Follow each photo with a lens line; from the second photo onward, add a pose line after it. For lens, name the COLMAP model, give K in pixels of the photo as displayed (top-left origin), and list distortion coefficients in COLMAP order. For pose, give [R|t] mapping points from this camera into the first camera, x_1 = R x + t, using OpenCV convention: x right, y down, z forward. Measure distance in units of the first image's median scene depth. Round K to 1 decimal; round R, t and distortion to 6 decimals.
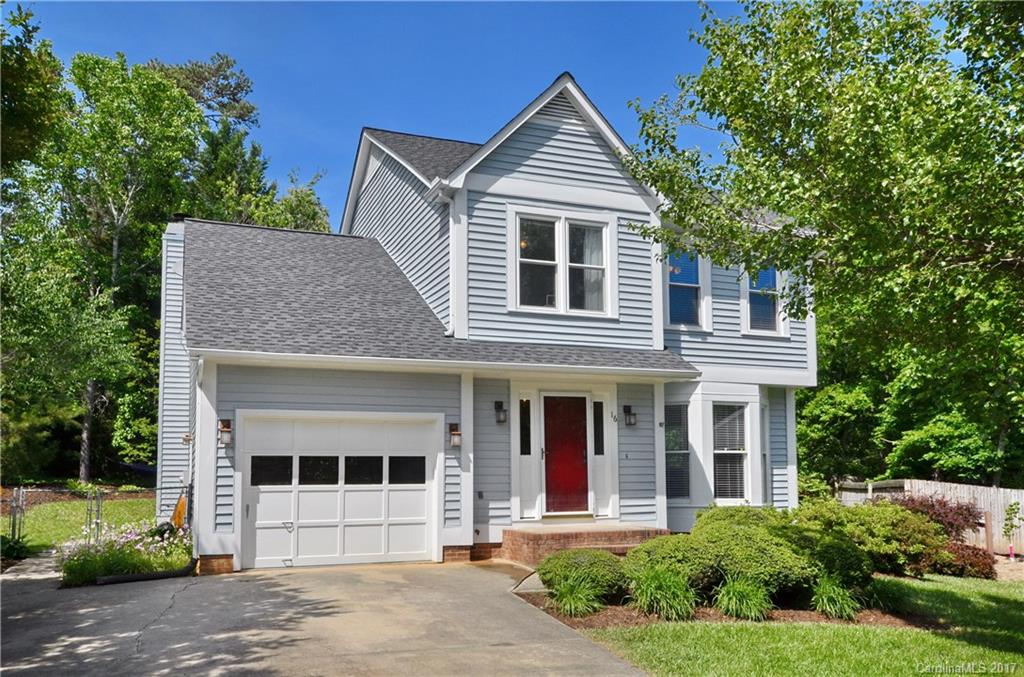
lens RADIAL K [[842.6, 0, 511.6], [0, 842.6, 399.0], [0, 0, 1]] dist [0.056208, 0.002163]
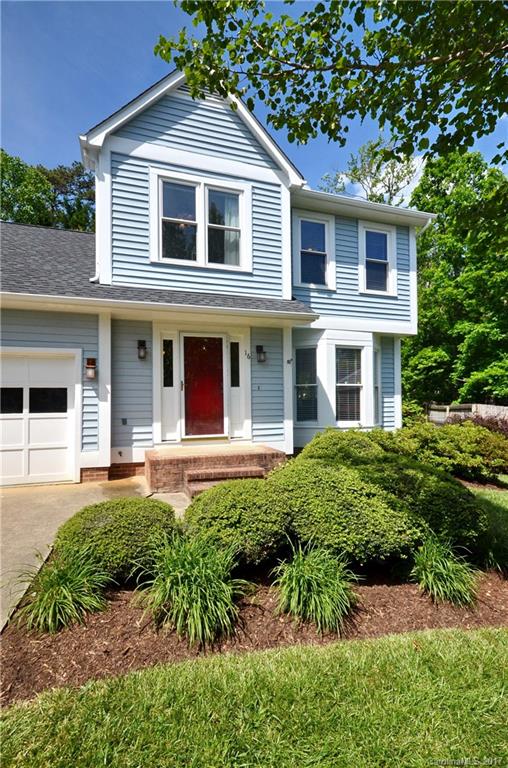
lens RADIAL K [[383.4, 0, 267.7], [0, 383.4, 384.9], [0, 0, 1]] dist [0.019392, 0.000371]
pose [[0.999836, -0.002872, -0.017895, 0.157668], [0.003754, 0.998769, 0.049465, 0.036432], [0.017731, -0.049524, 0.998616, 0.452310]]
